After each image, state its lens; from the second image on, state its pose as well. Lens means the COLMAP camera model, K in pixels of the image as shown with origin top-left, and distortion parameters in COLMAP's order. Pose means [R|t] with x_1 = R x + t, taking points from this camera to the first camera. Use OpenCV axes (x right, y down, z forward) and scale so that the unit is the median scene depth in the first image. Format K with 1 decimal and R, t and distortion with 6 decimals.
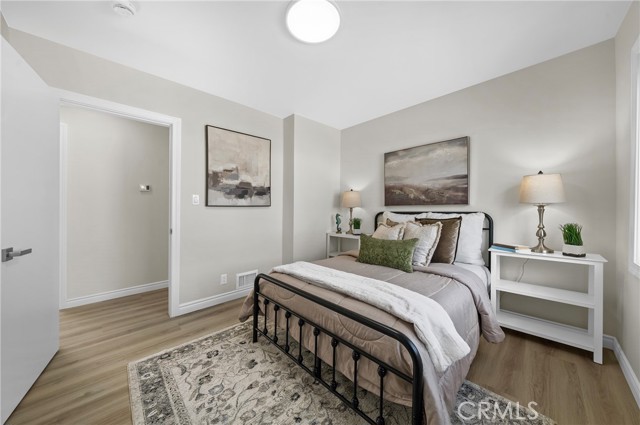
lens RADIAL K [[219.3, 0, 322.0], [0, 219.3, 209.0], [0, 0, 1]] dist [-0.000734, -0.000031]
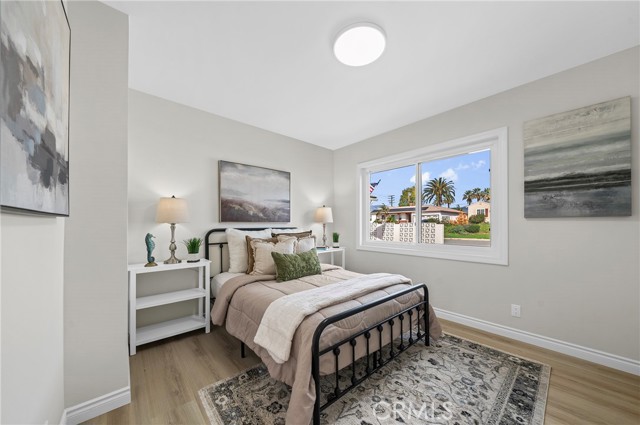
lens RADIAL K [[224.5, 0, 320.2], [0, 224.5, 227.7], [0, 0, 1]] dist [-0.000748, -0.000013]
pose [[0.052640, -0.006525, 0.998592, -0.638402], [0.001692, 0.999978, 0.006445, 0.003629], [-0.998612, 0.001350, 0.052649, 0.643548]]
